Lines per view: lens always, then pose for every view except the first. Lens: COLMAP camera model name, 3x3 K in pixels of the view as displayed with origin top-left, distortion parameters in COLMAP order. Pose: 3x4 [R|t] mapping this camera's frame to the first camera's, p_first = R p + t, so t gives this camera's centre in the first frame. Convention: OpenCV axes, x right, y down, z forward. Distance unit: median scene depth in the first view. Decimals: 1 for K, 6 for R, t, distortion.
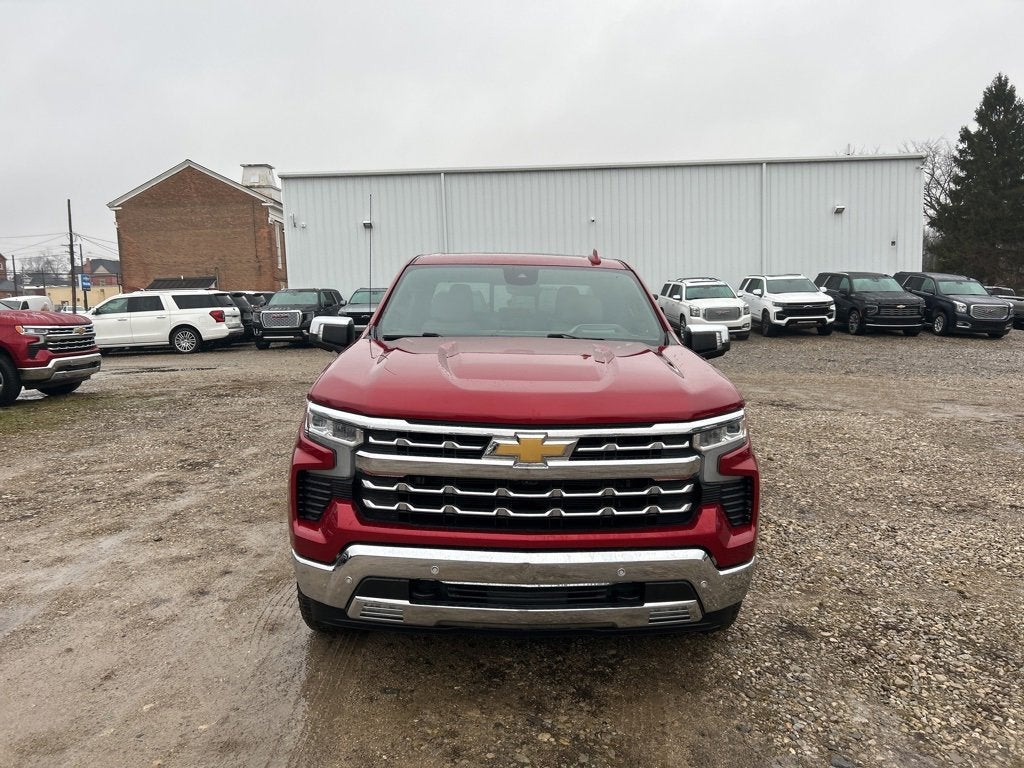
lens RADIAL K [[765.7, 0, 517.9], [0, 765.7, 379.6], [0, 0, 1]] dist [0.052216, -0.053002]
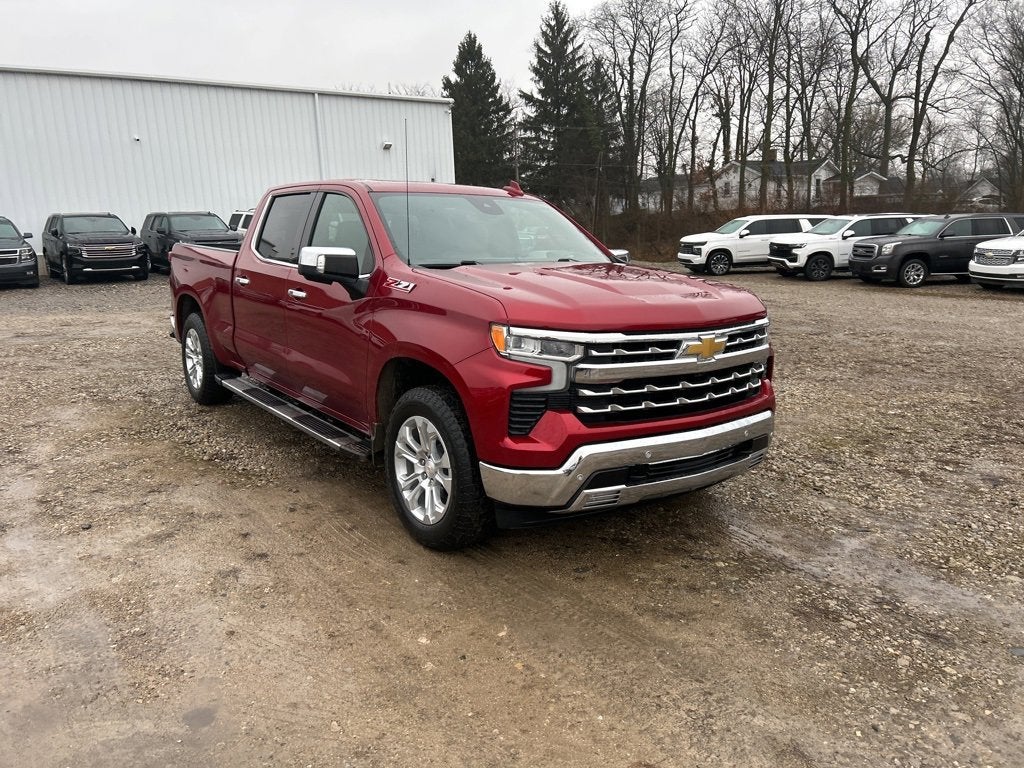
lens RADIAL K [[770.3, 0, 504.3], [0, 770.3, 374.2], [0, 0, 1]] dist [0.055908, -0.057625]
pose [[0.817970, -0.108585, 0.564920, -0.763609], [0.063723, 0.993083, 0.098616, -0.008957], [-0.571721, -0.044667, 0.819231, 0.112043]]
